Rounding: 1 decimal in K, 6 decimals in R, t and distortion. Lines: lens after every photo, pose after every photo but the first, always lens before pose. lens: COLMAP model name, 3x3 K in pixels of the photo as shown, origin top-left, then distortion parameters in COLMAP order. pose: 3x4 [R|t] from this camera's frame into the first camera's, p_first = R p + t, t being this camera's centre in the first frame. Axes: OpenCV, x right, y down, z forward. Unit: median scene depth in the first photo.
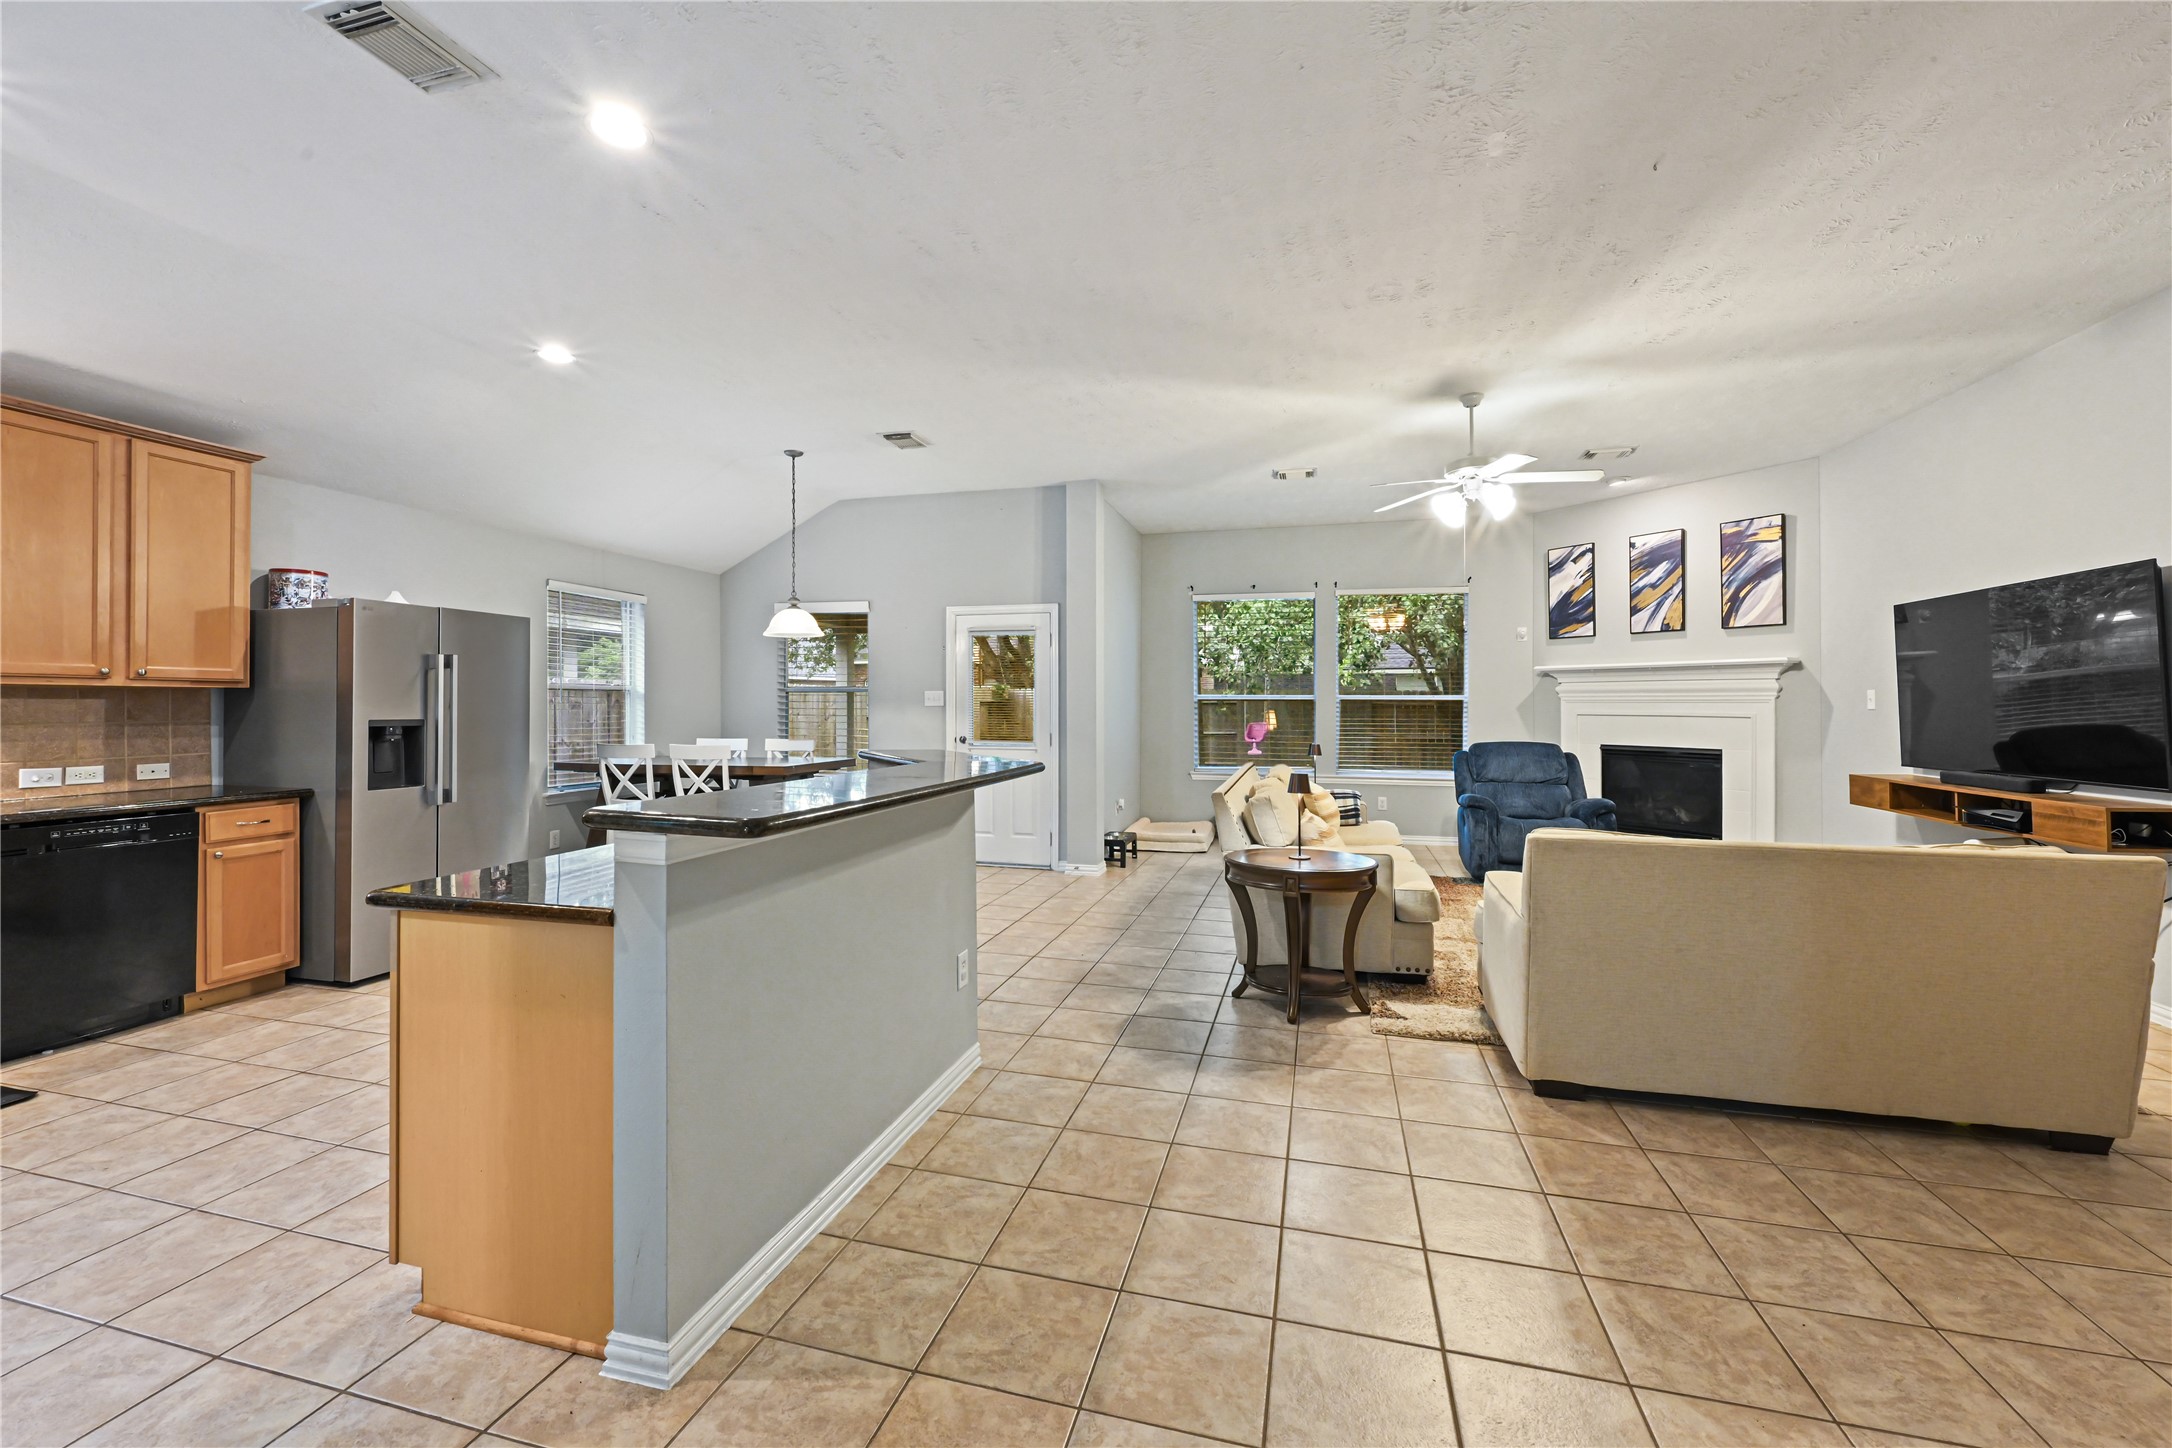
lens RADIAL K [[855.0, 0, 1084.2], [0, 855.0, 707.0], [0, 0, 1]] dist [0.002243, 0.000426]
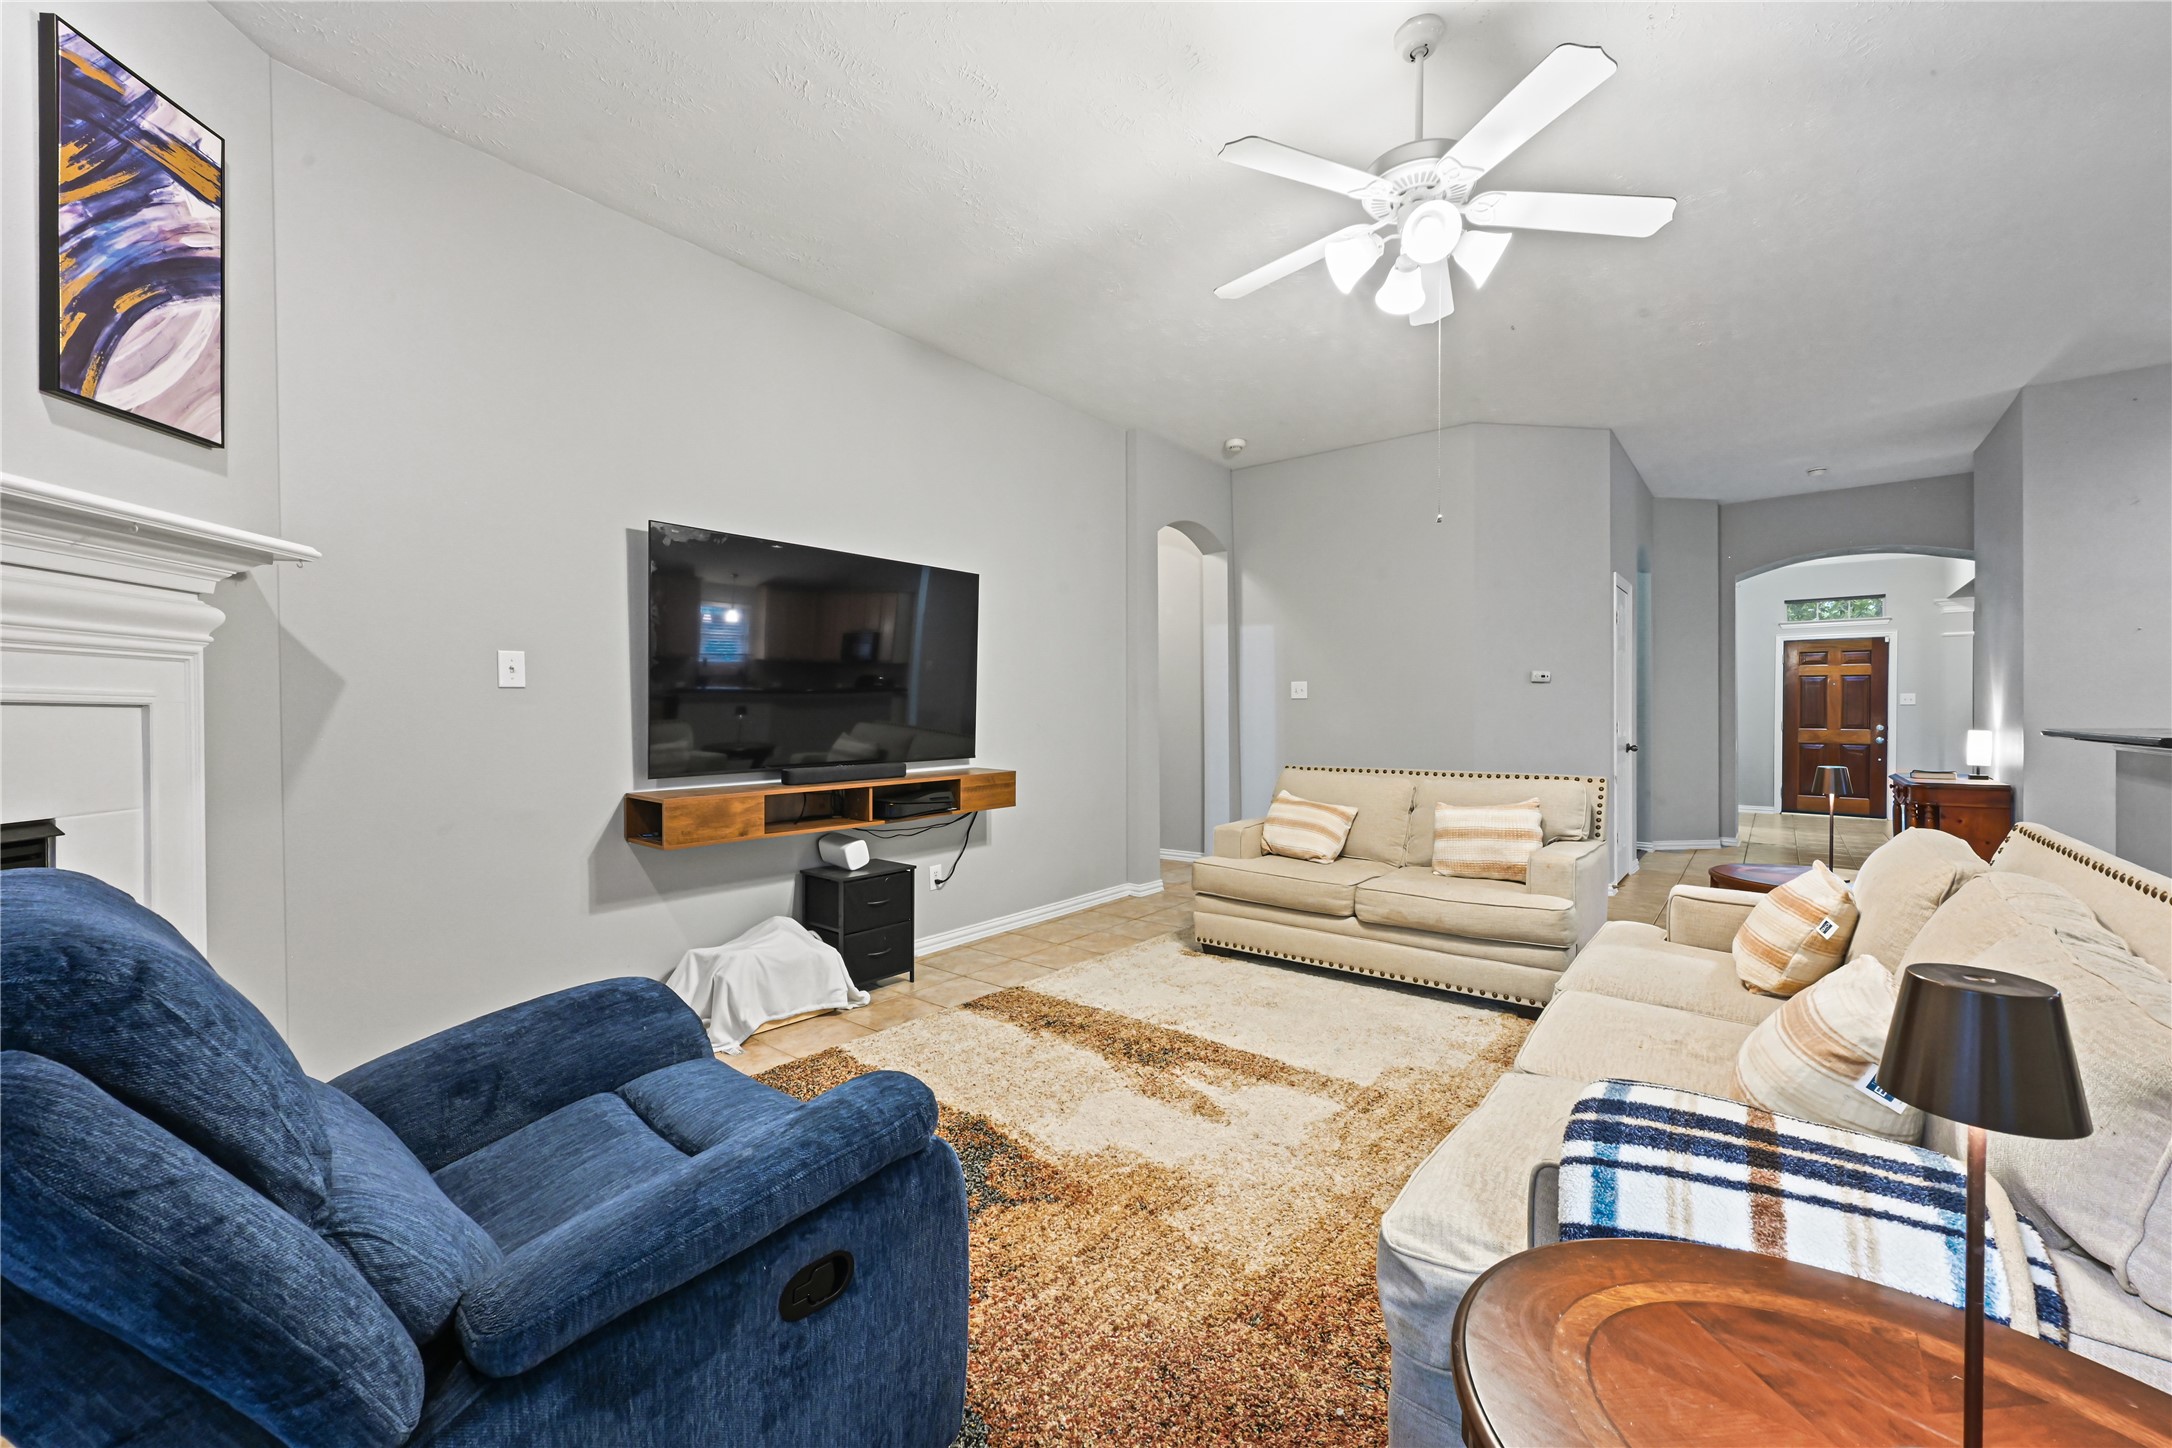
lens RADIAL K [[855.0, 0, 1083.8], [0, 855.0, 715.9], [0, 0, 1]] dist [0.002243, 0.000426]
pose [[-0.917554, 0.002579, 0.397602, 0.308374], [0.006118, 0.999952, 0.007634, 0.014751], [-0.397563, 0.009437, -0.917526, 1.078737]]
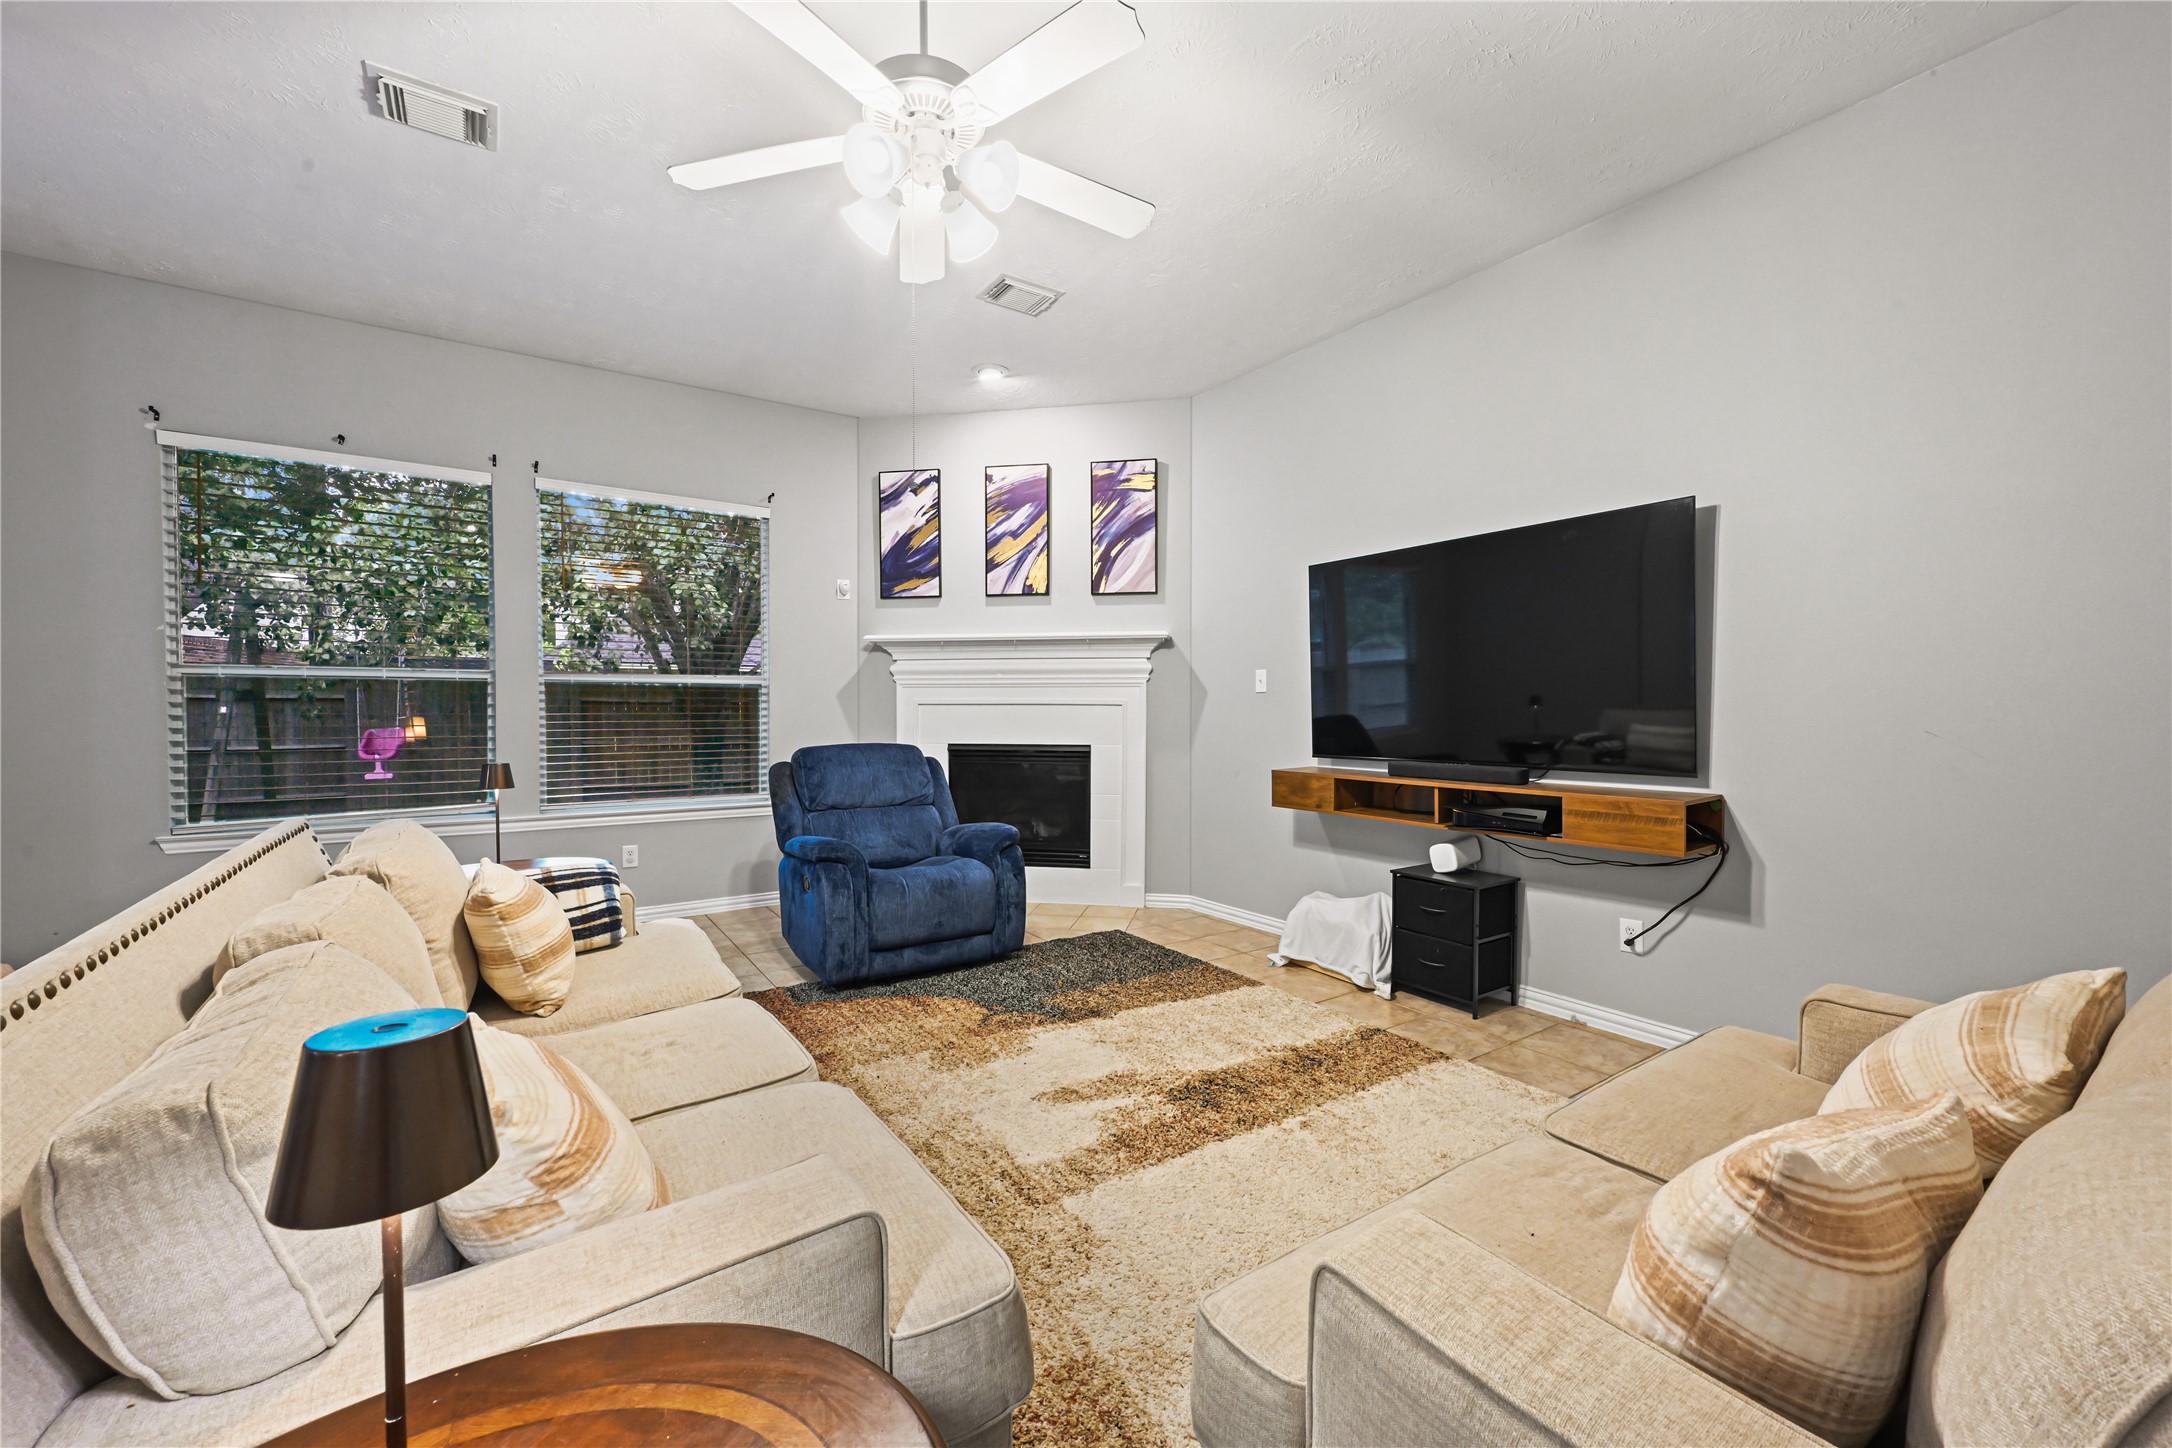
lens RADIAL K [[855.0, 0, 1091.9], [0, 855.0, 720.6], [0, 0, 1]] dist [0.002243, 0.000426]
pose [[0.639565, -0.007689, 0.768699, 0.124073], [0.001352, 0.999960, 0.008878, 0.018533], [-0.768736, -0.004639, 0.639549, 0.468377]]
